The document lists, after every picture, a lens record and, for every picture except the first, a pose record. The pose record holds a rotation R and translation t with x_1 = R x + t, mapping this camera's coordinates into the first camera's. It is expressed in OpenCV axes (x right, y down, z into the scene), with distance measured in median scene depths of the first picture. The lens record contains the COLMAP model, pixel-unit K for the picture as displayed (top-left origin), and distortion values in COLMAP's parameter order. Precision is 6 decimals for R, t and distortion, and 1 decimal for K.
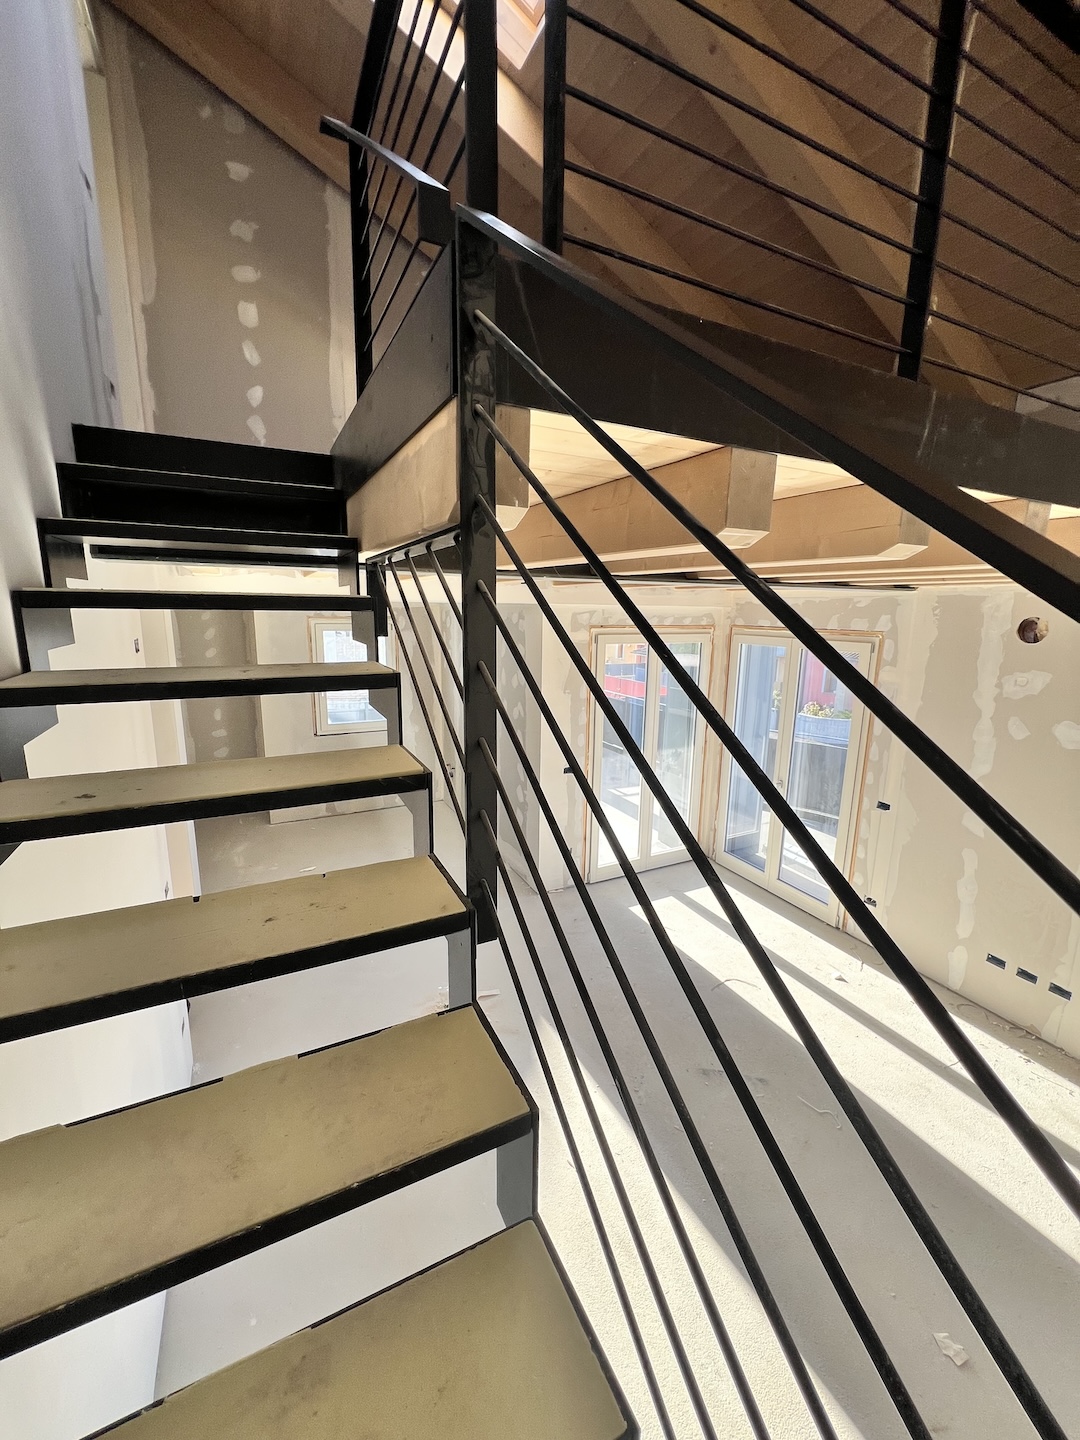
lens RADIAL K [[577.1, 0, 542.3], [0, 577.1, 723.4], [0, 0, 1]] dist [-0.001432, 0.000829]
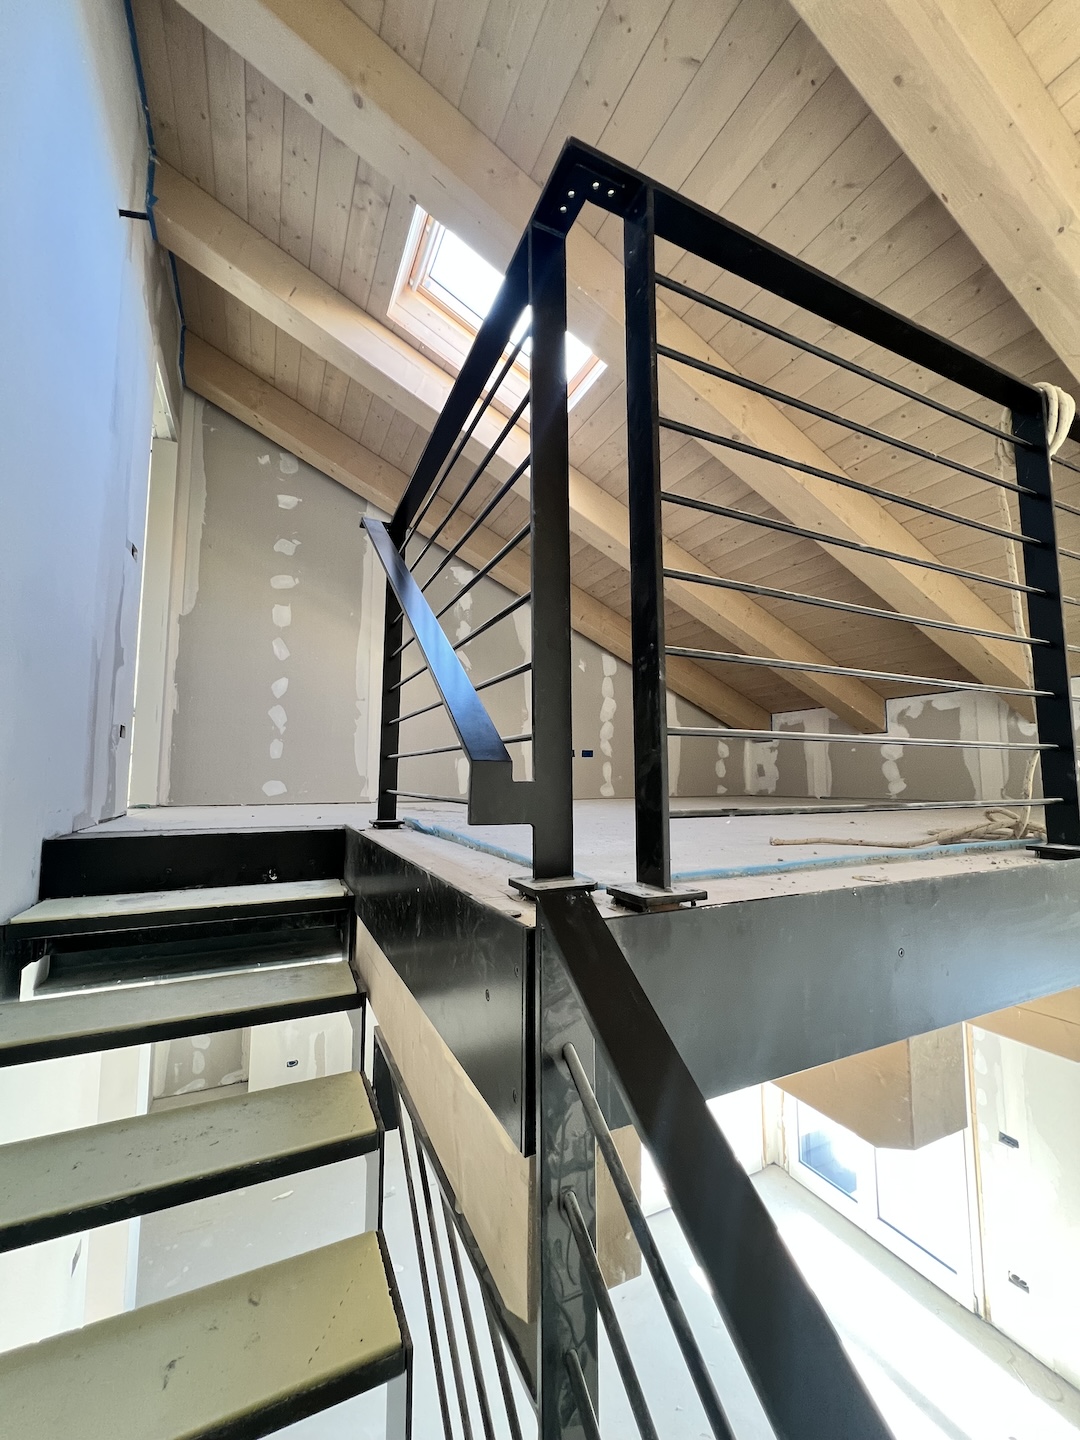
lens RADIAL K [[579.8, 0, 542.0], [0, 579.8, 727.3], [0, 0, 1]] dist [-0.001035, 0.000706]
pose [[0.999707, -0.016672, -0.017549, -0.029458], [0.011044, 0.959300, -0.282173, -0.206610], [0.021539, 0.281897, 0.959203, 0.070066]]
